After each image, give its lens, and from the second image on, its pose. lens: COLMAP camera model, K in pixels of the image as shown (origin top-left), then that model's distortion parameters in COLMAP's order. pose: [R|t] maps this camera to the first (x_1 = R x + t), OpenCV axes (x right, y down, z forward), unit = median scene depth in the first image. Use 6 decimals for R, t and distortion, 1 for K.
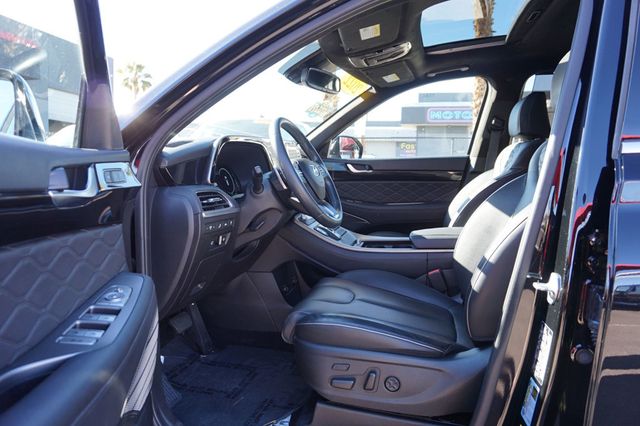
lens RADIAL K [[439.0, 0, 316.8], [0, 439.0, 212.4], [0, 0, 1]] dist [-0.037356, 0.035789]
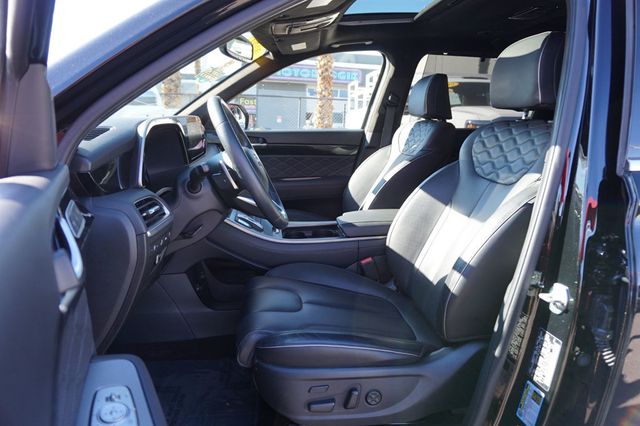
lens RADIAL K [[439.0, 0, 320.7], [0, 439.0, 213.0], [0, 0, 1]] dist [-0.037356, 0.035789]
pose [[0.931836, -0.049890, 0.359433, -0.213347], [0.013208, 0.994511, 0.103799, -0.088354], [-0.362638, -0.091976, 0.927380, 0.168352]]
